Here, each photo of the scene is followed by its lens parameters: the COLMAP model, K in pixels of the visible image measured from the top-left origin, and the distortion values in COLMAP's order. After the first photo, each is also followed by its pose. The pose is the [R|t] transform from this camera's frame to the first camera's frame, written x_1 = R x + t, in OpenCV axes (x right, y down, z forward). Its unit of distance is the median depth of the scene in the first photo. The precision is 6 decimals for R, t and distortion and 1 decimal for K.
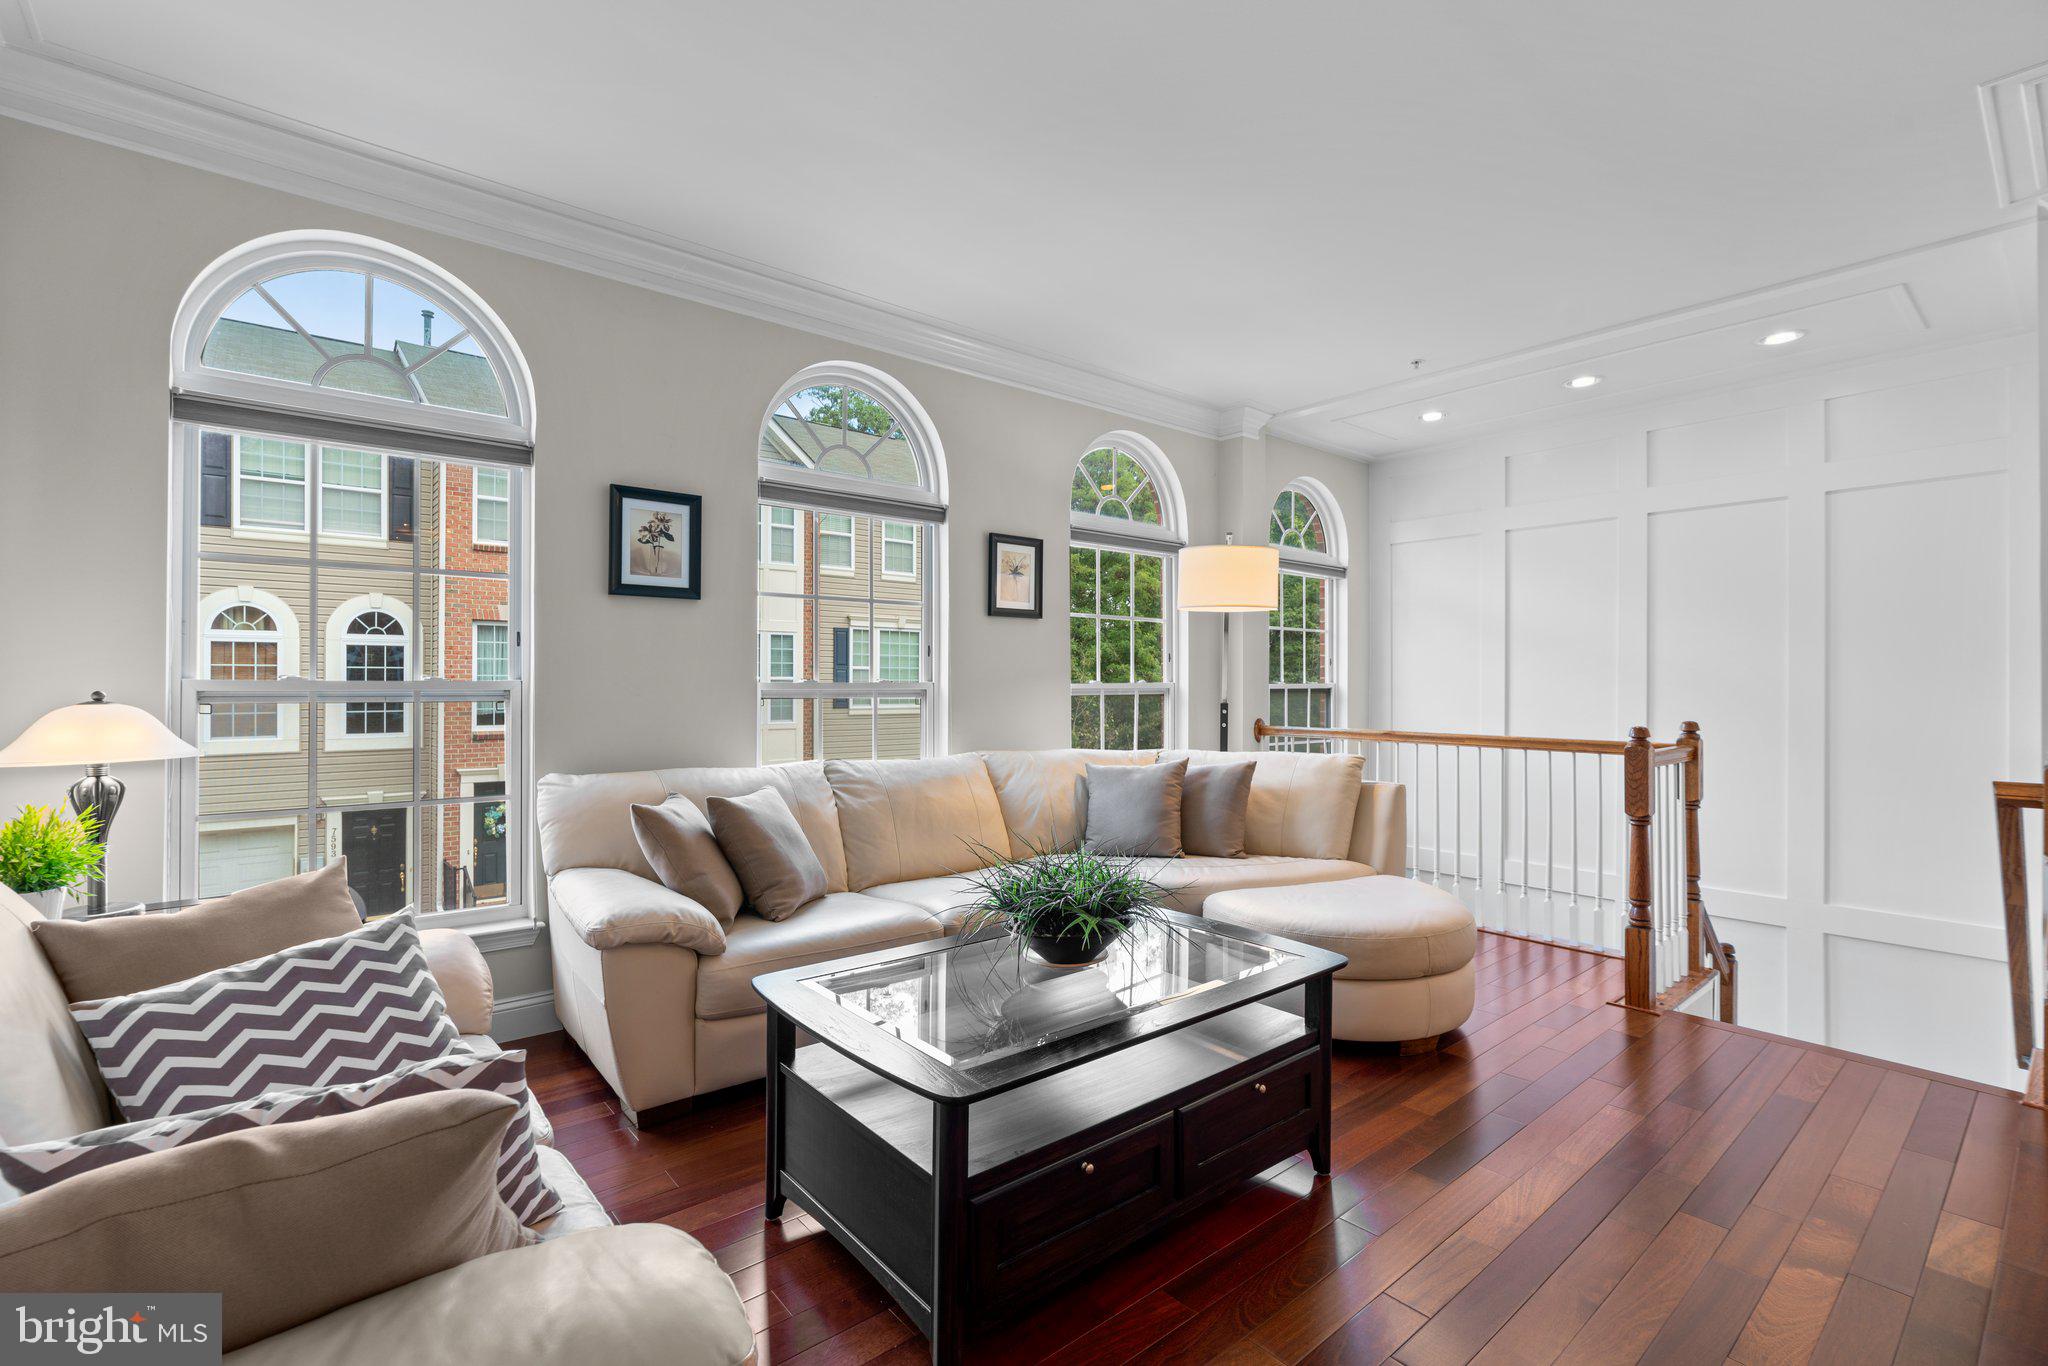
lens RADIAL K [[921.1, 0, 1008.5], [0, 921.1, 679.6], [0, 0, 1]] dist [-0.012137, 0.005802]
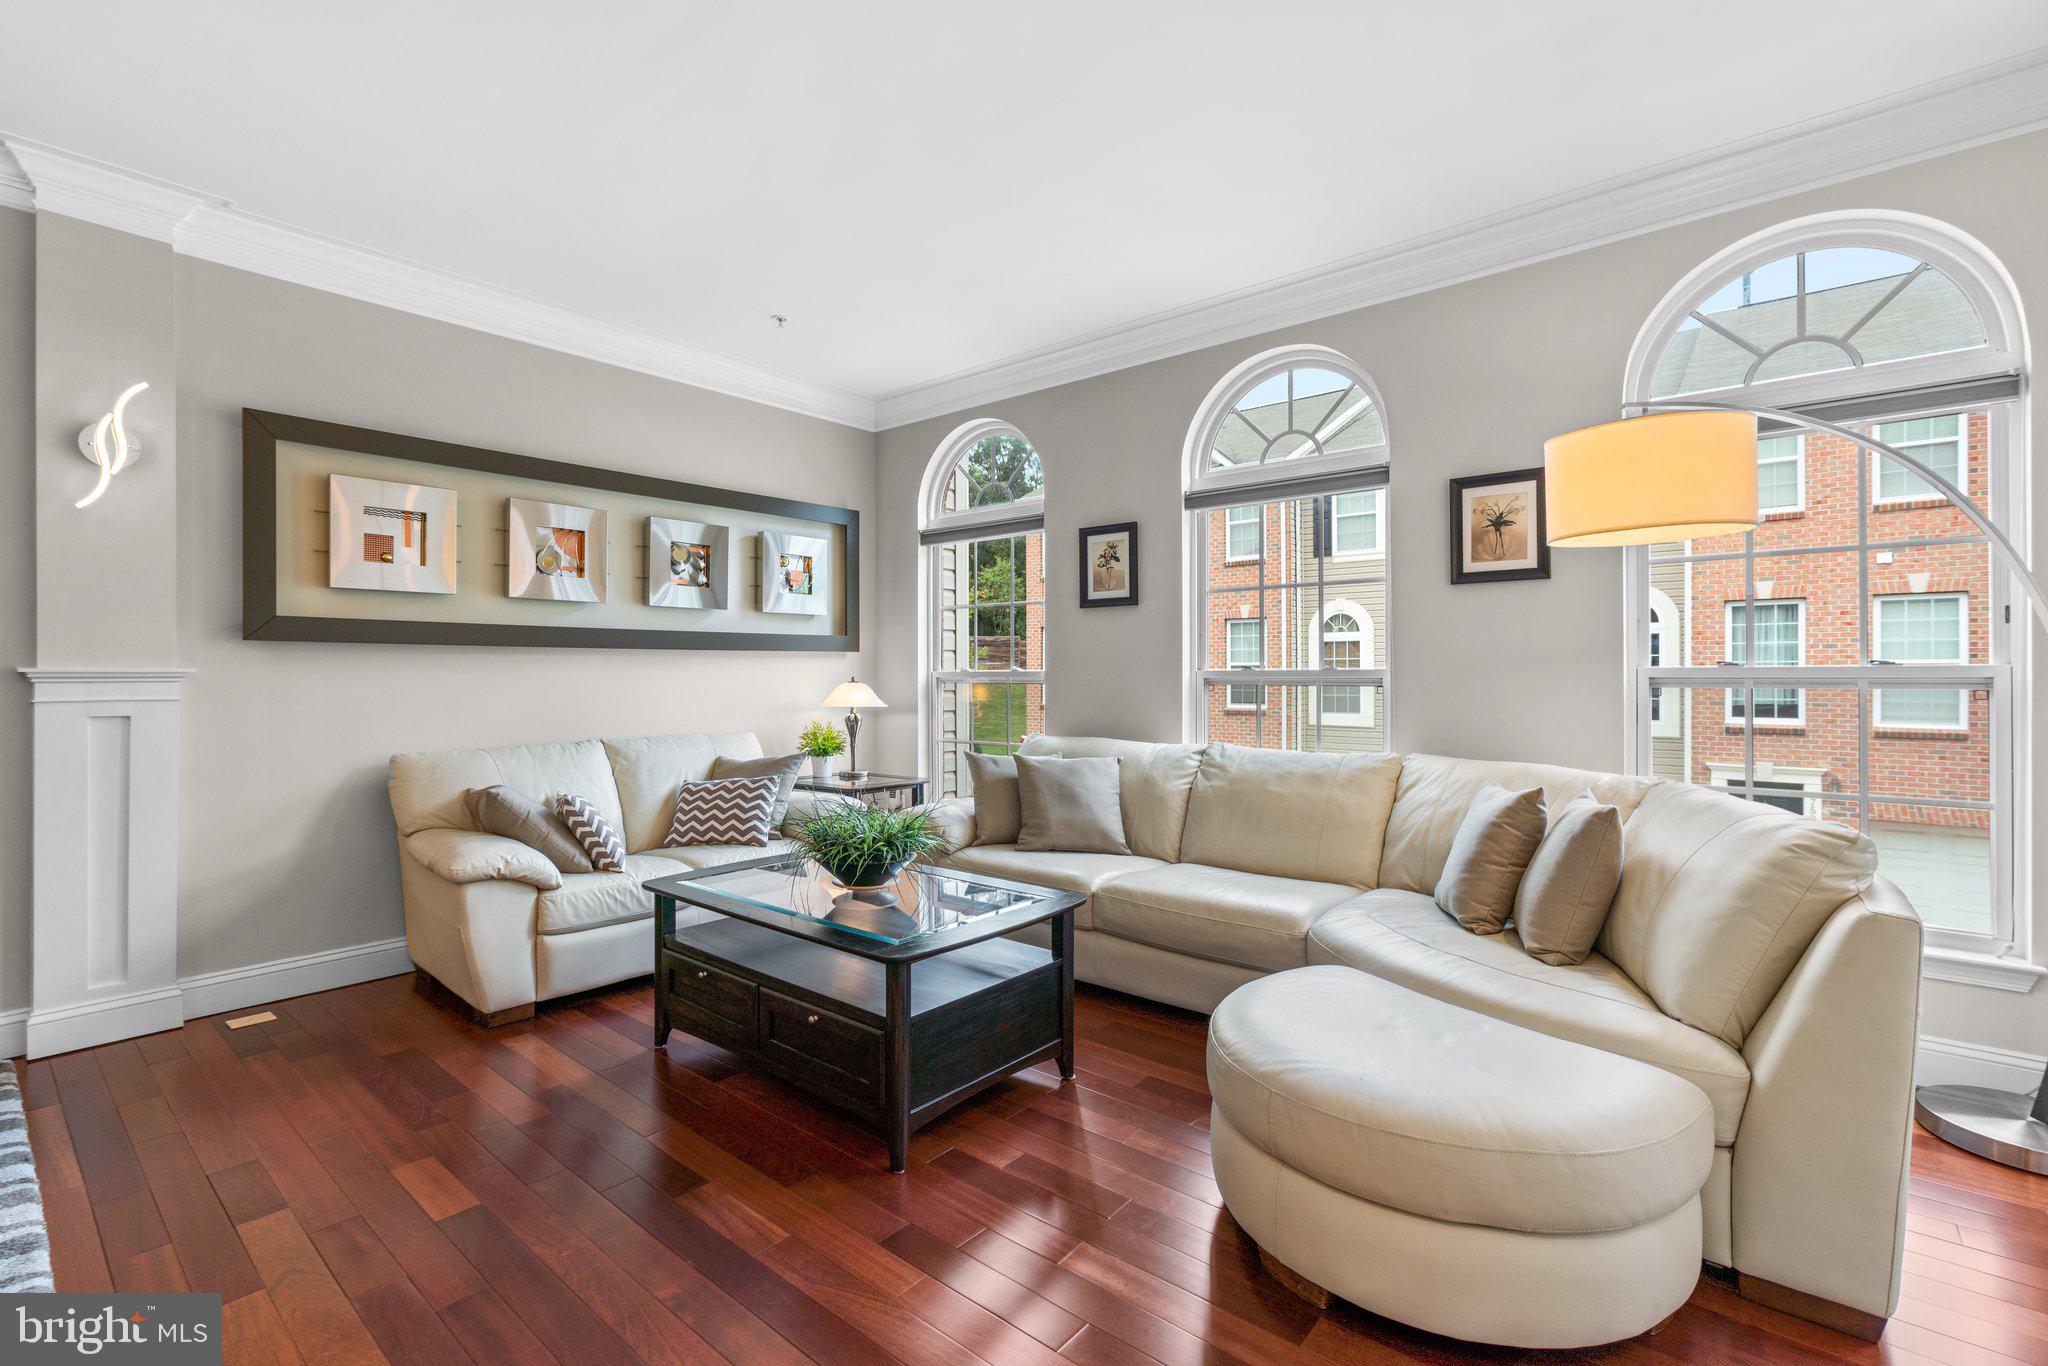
lens RADIAL K [[921.1, 0, 1022.9], [0, 921.1, 679.3], [0, 0, 1]] dist [-0.012137, 0.005802]
pose [[0.175817, 0.005422, -0.984408, 0.872488], [0.007926, 0.999945, 0.006923, 0.004376], [0.984391, -0.009020, 0.175764, 0.631085]]
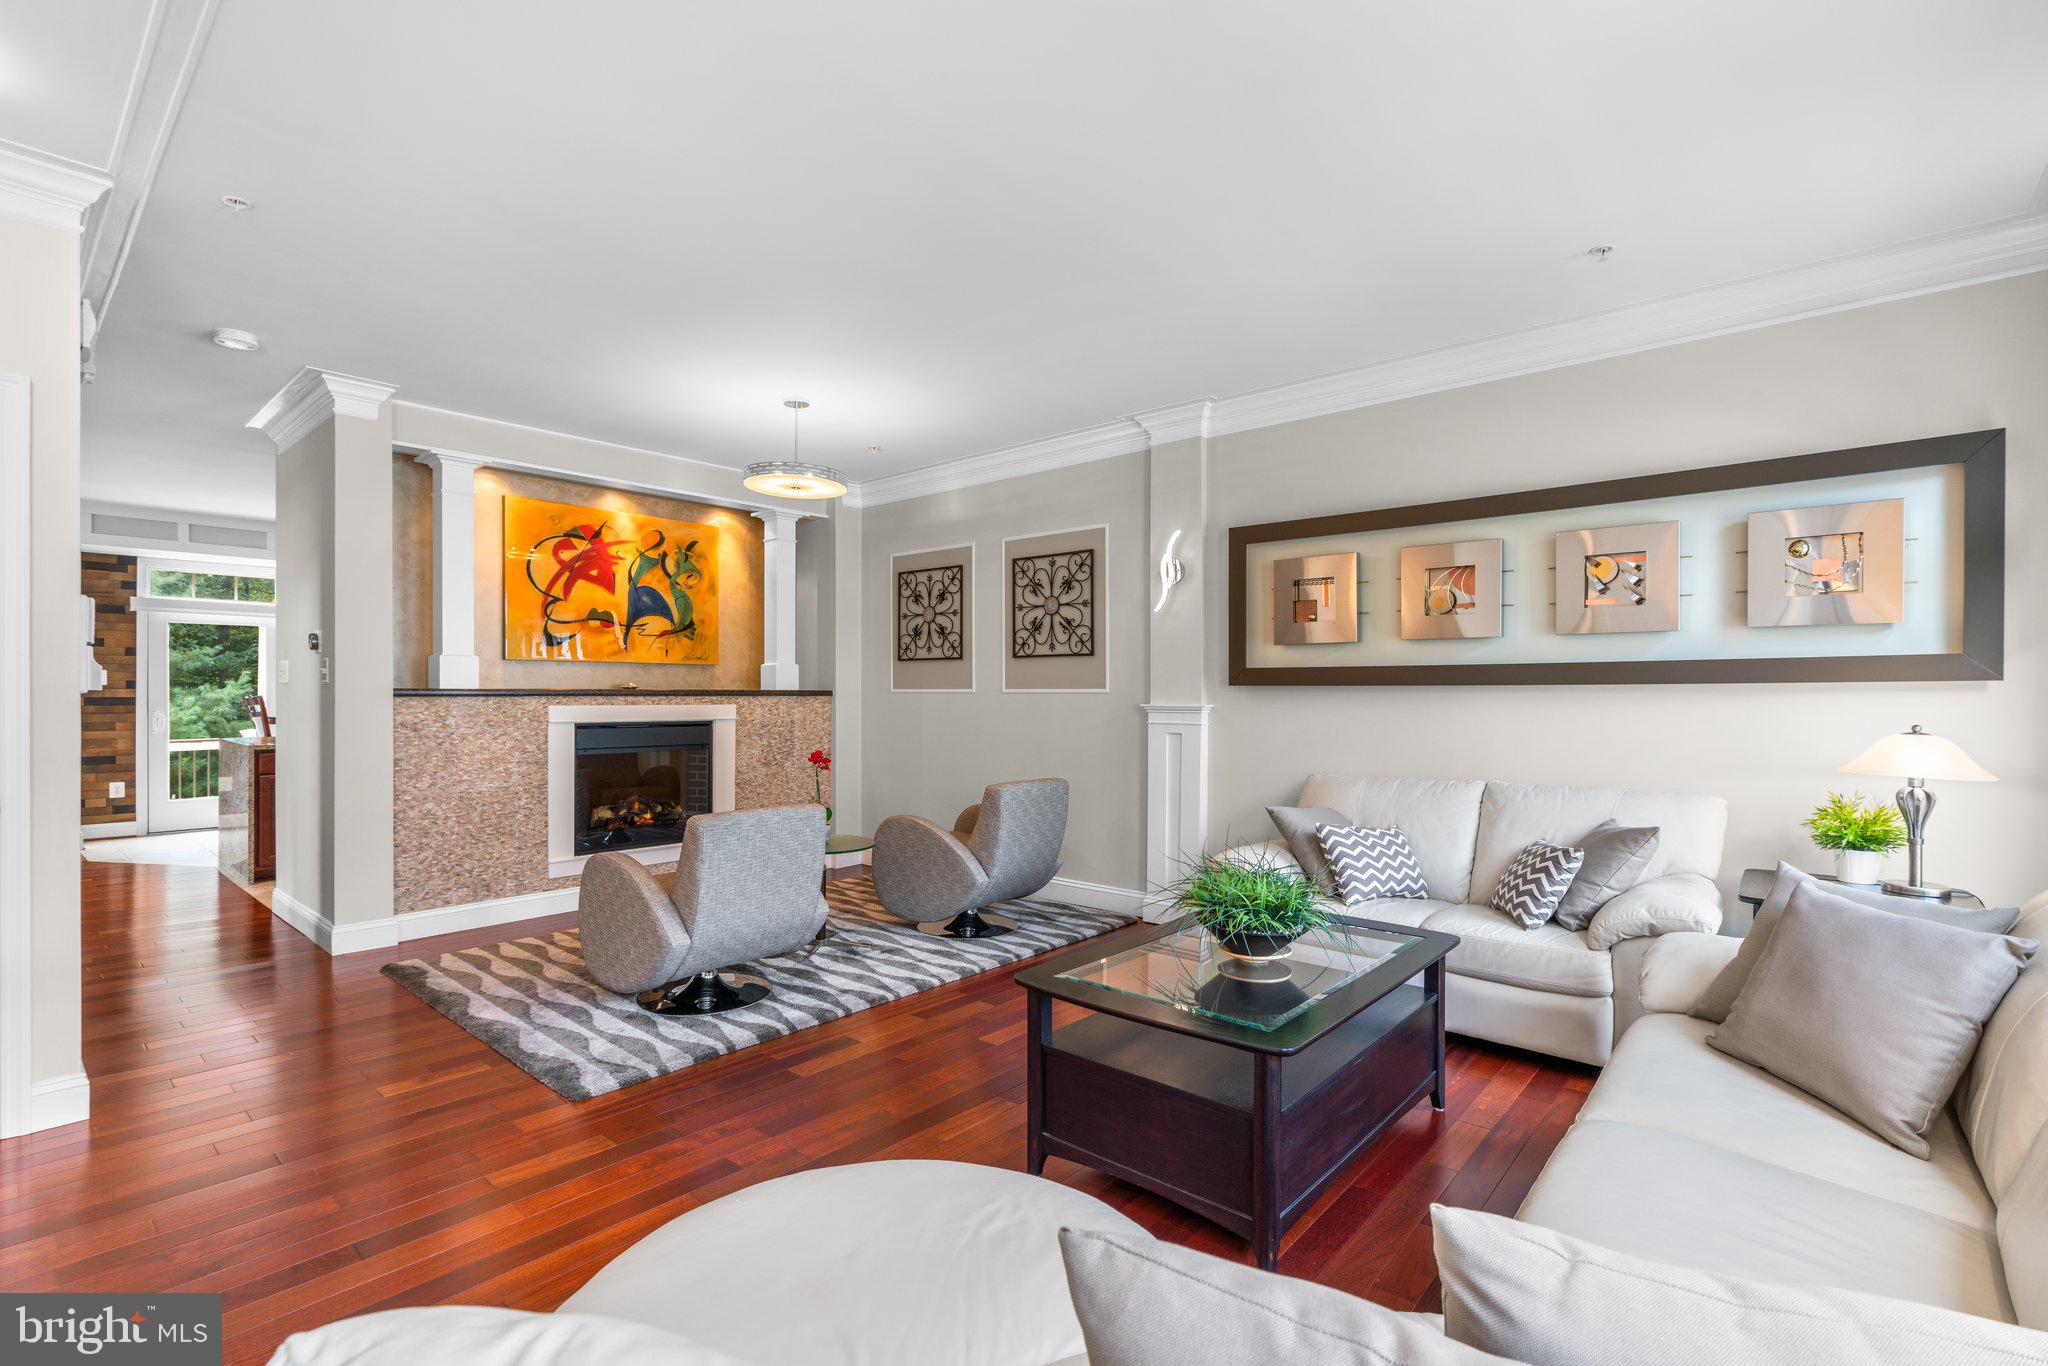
lens RADIAL K [[921.1, 0, 1007.9], [0, 921.1, 702.1], [0, 0, 1]] dist [-0.012137, 0.005802]
pose [[-0.986639, -0.007857, -0.162732, 0.362550], [-0.007478, 0.999968, -0.002939, -0.004477], [0.162750, -0.001683, -0.986666, 1.324001]]
